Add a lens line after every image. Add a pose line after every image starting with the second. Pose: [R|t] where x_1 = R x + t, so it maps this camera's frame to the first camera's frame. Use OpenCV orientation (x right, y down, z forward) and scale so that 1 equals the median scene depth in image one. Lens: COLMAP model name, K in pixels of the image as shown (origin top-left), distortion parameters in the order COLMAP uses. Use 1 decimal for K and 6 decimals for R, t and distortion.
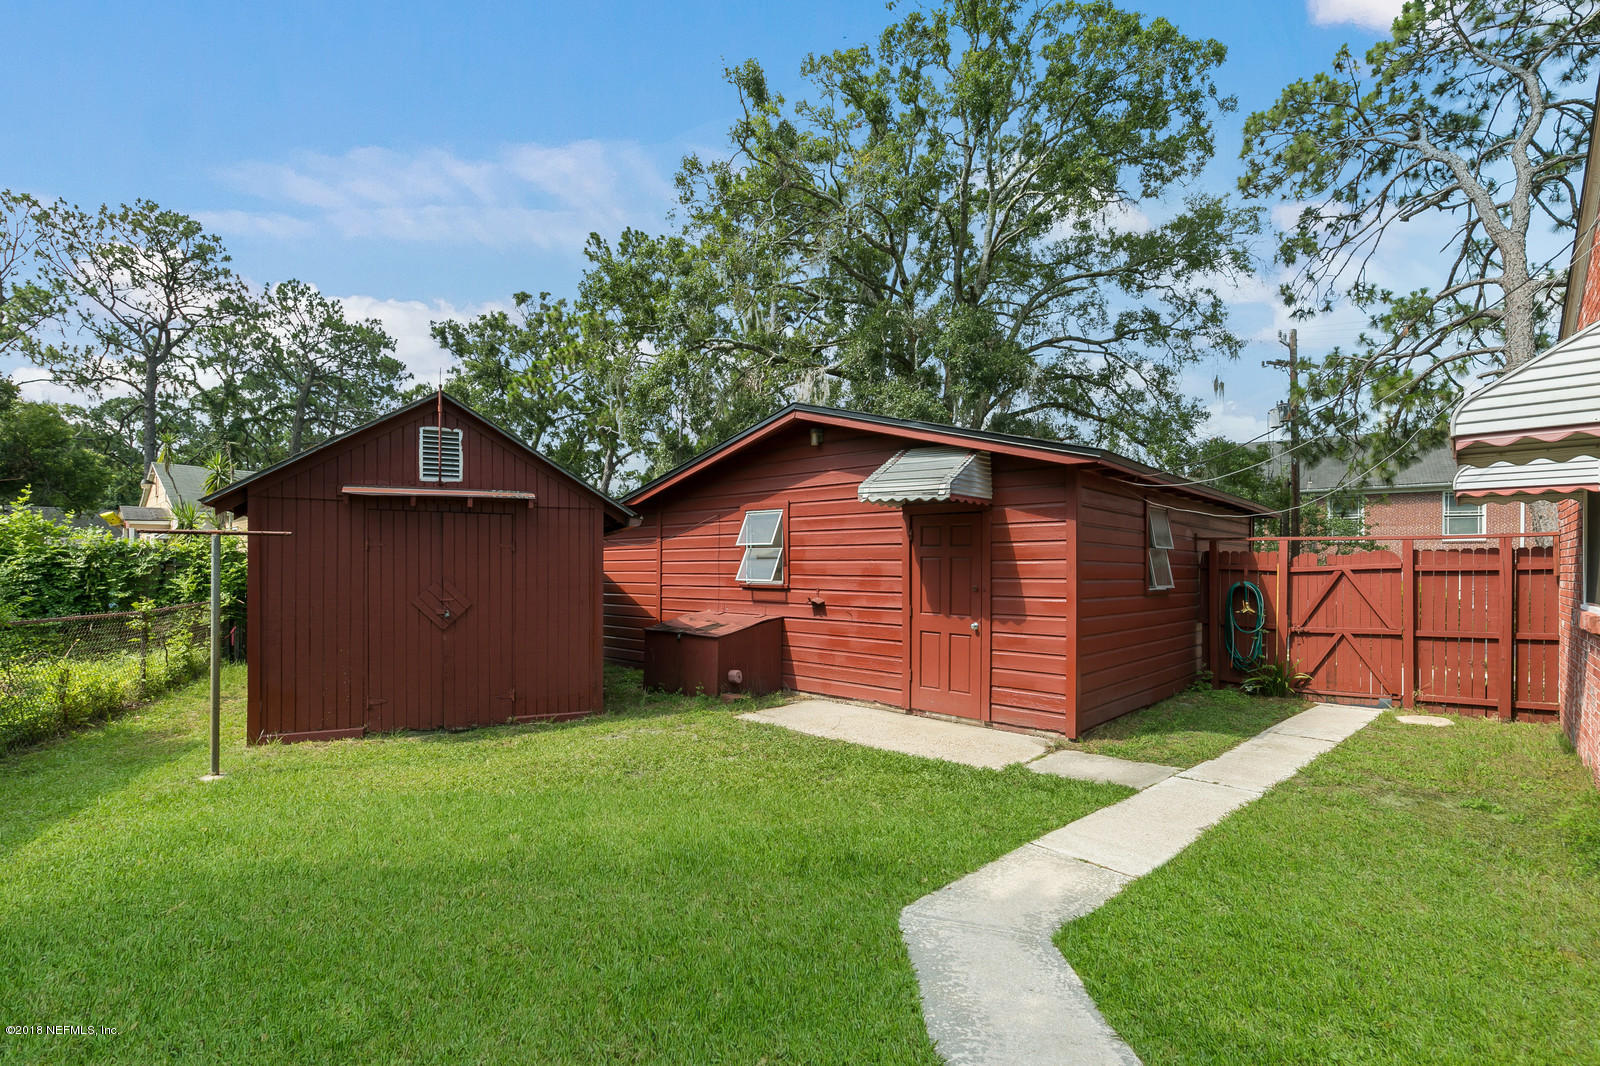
lens RADIAL K [[731.1, 0, 803.7], [0, 731.1, 568.6], [0, 0, 1]] dist [0.000032, -0.000666]
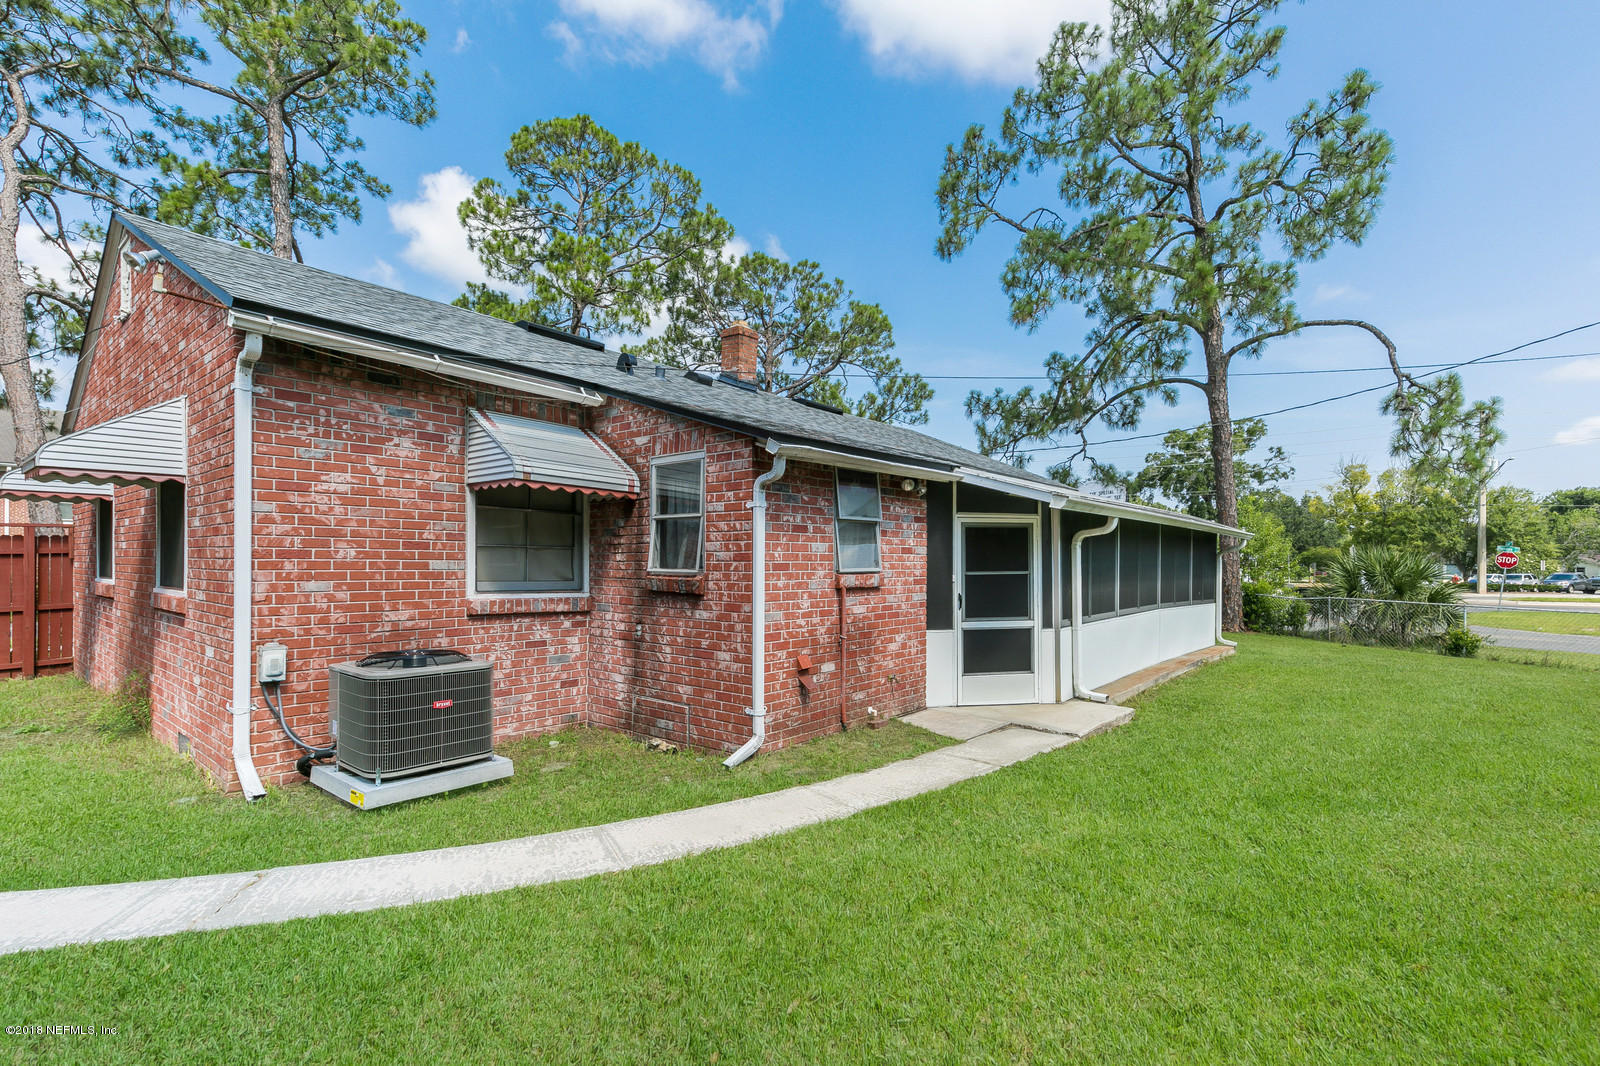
lens RADIAL K [[727.5, 0, 803.3], [0, 727.5, 568.7], [0, 0, 1]] dist [0.014910, -0.000836]
pose [[-0.034568, -0.014249, 0.999301, -0.259251], [-0.002315, 0.999897, 0.014177, 0.005593], [-0.999400, -0.001823, -0.034597, -0.203142]]
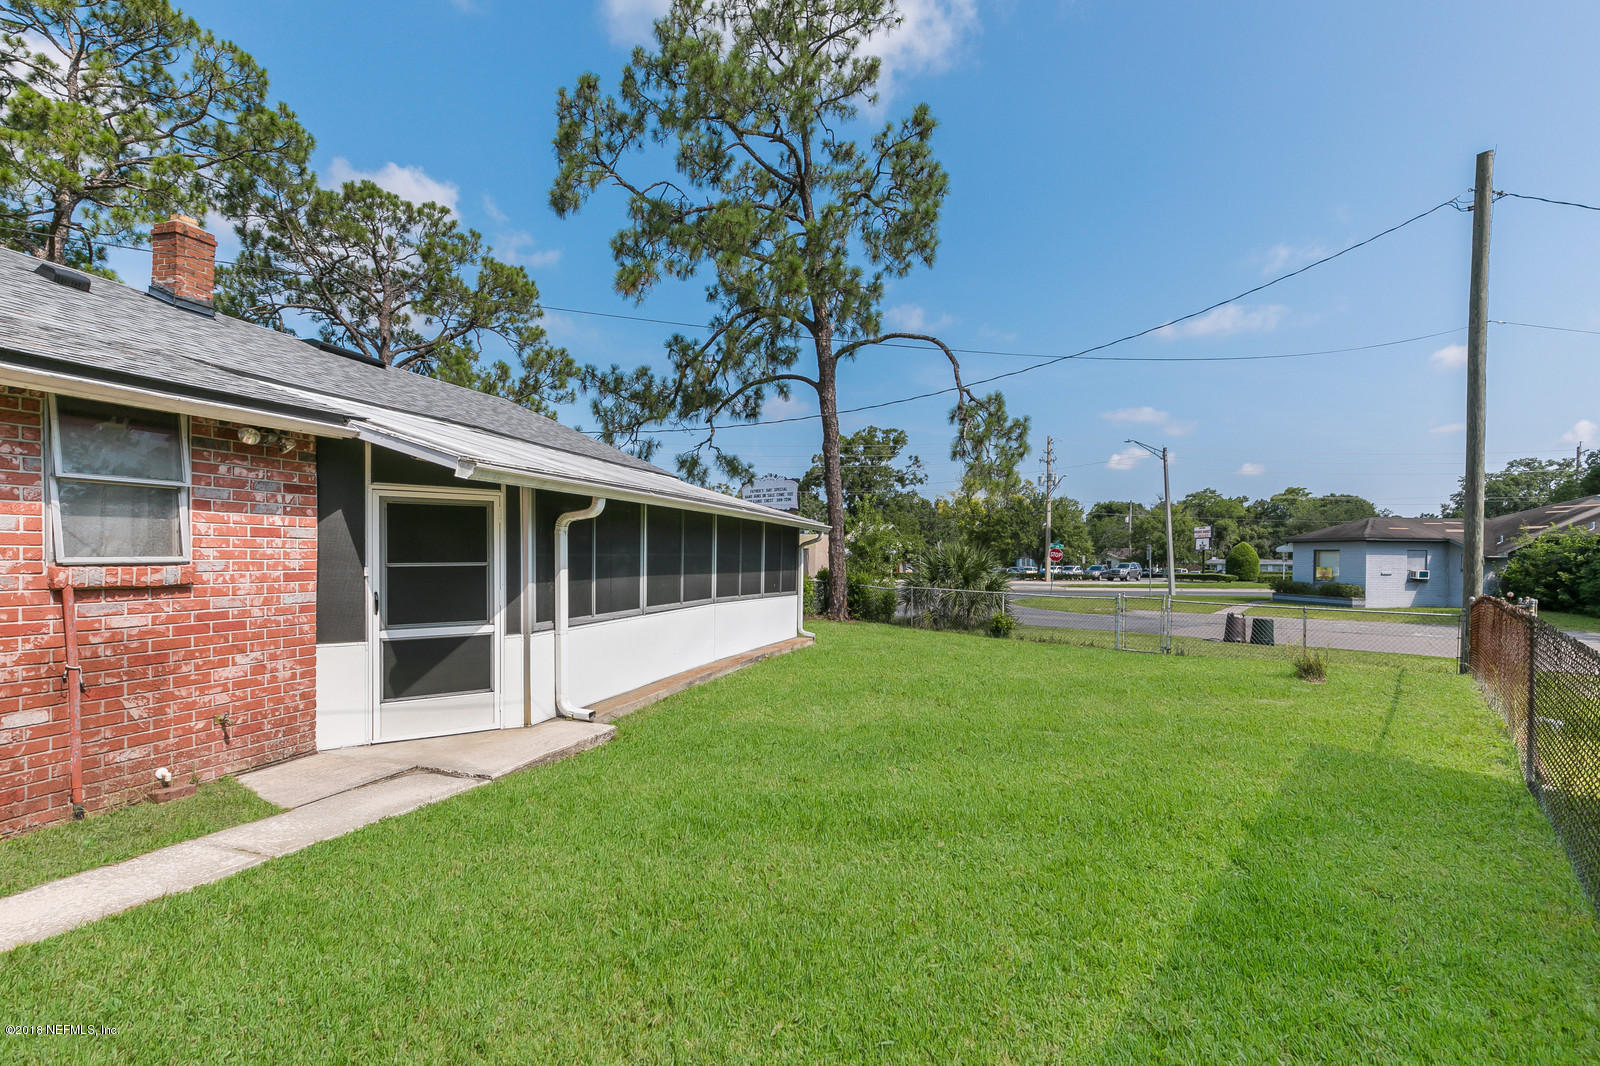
lens RADIAL K [[731.1, 0, 803.7], [0, 731.1, 568.6], [0, 0, 1]] dist [0.000032, -0.000666]
pose [[-0.429032, -0.024597, 0.902954, -0.147364], [-0.010527, 0.999697, 0.022230, 0.007727], [-0.903228, 0.000032, -0.429161, -0.474304]]
